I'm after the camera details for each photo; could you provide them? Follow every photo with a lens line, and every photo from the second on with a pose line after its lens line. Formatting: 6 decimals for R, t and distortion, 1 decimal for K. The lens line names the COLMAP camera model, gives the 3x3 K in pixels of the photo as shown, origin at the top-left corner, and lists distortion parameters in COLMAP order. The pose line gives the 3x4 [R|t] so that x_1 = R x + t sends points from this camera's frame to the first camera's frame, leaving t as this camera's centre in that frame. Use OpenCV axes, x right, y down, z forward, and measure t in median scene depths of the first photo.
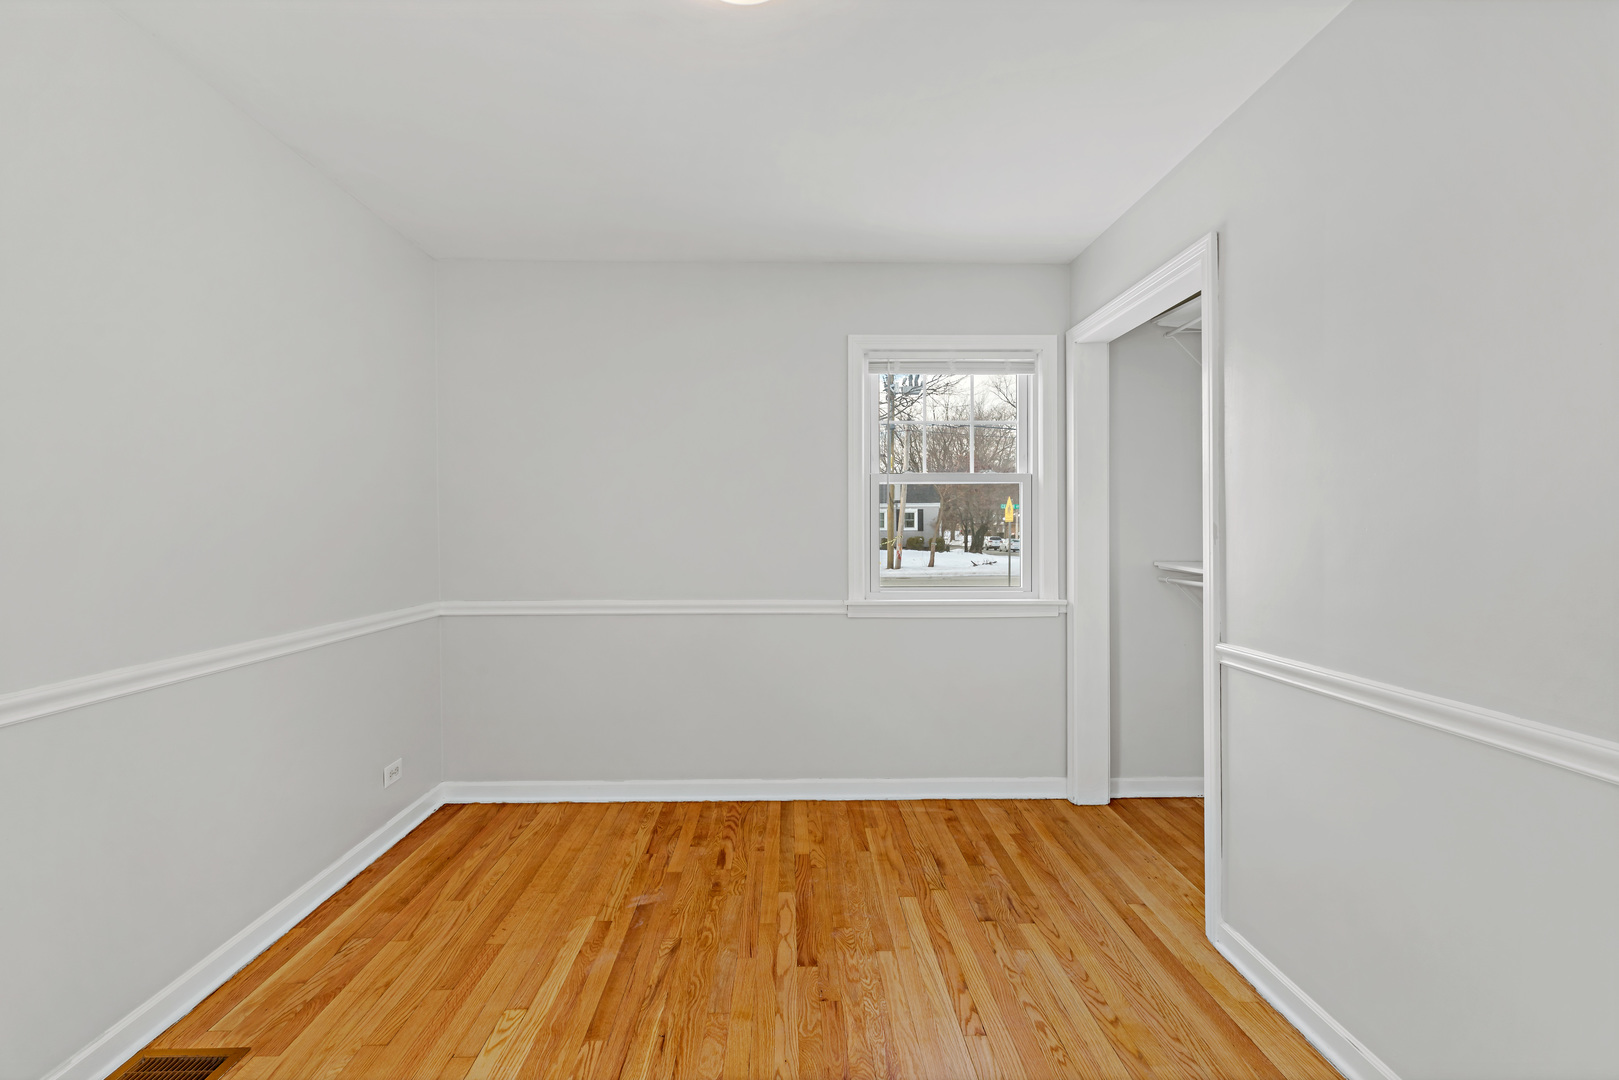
lens RADIAL K [[747.9, 0, 810.3], [0, 747.9, 534.4], [0, 0, 1]] dist [0.008635, -0.001222]
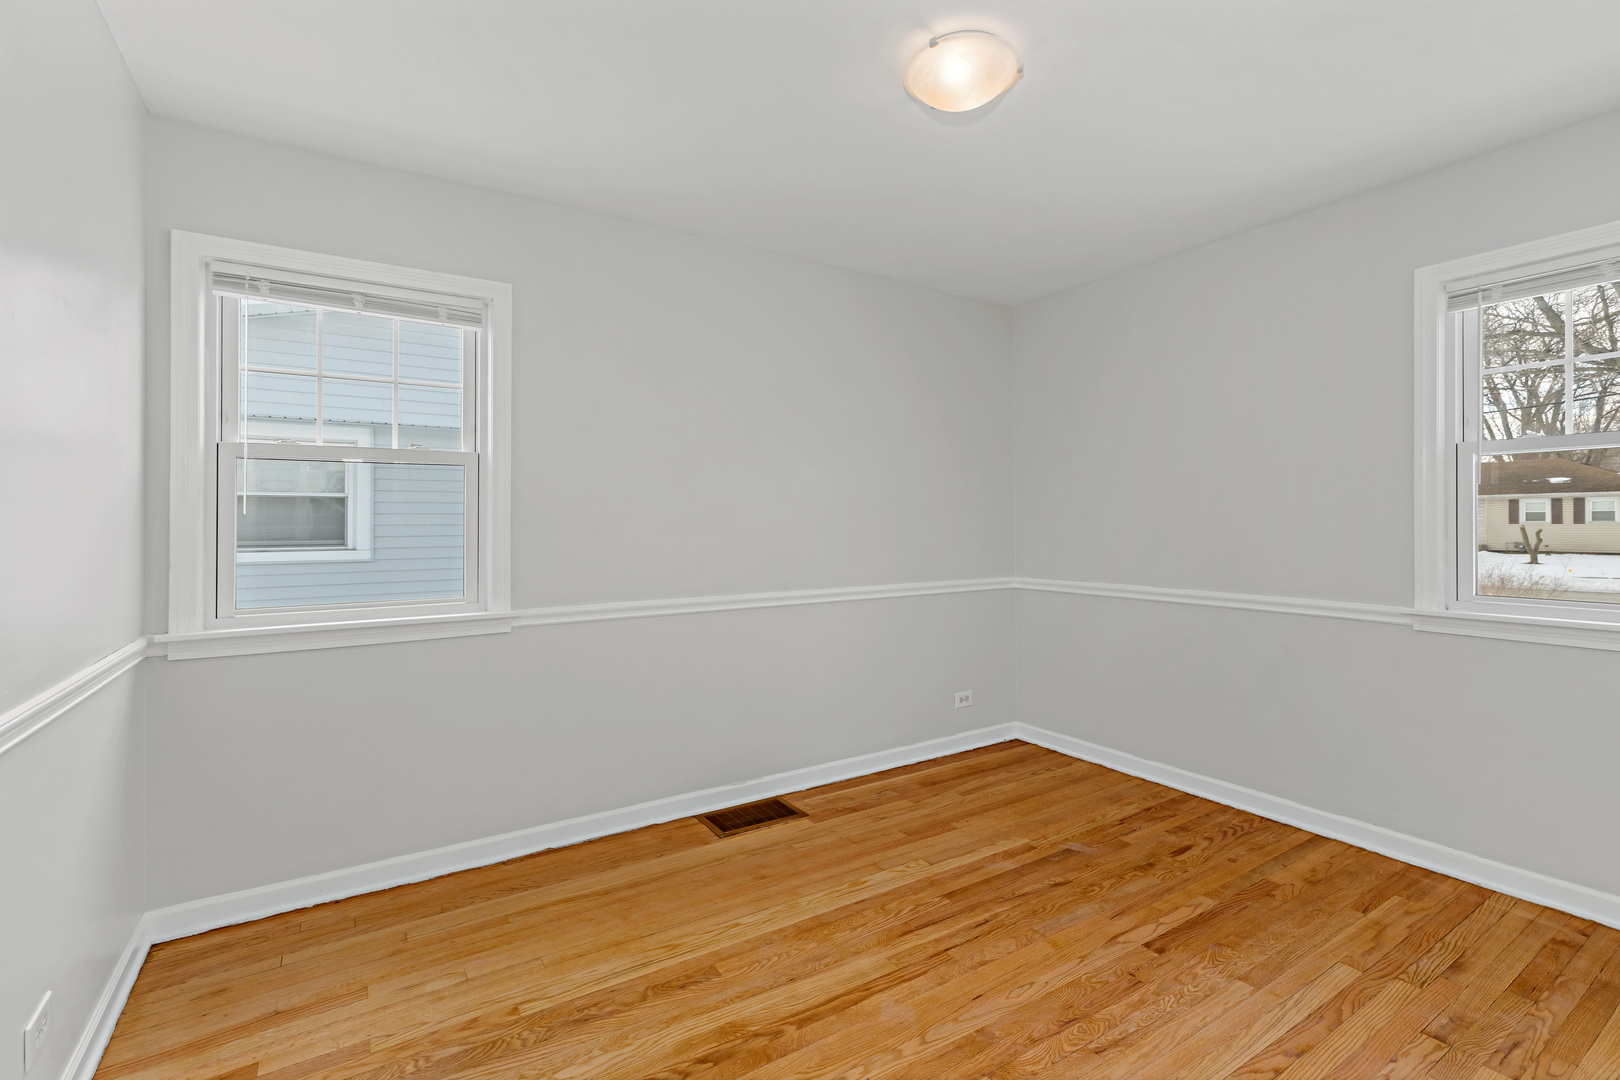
lens RADIAL K [[748.4, 0, 795.1], [0, 748.4, 512.2], [0, 0, 1]] dist [0.008635, -0.001222]
pose [[0.505311, -0.013067, -0.862838, 0.507329], [-0.003063, 0.999852, -0.016935, 0.004324], [0.862932, 0.011200, 0.505196, 0.055447]]
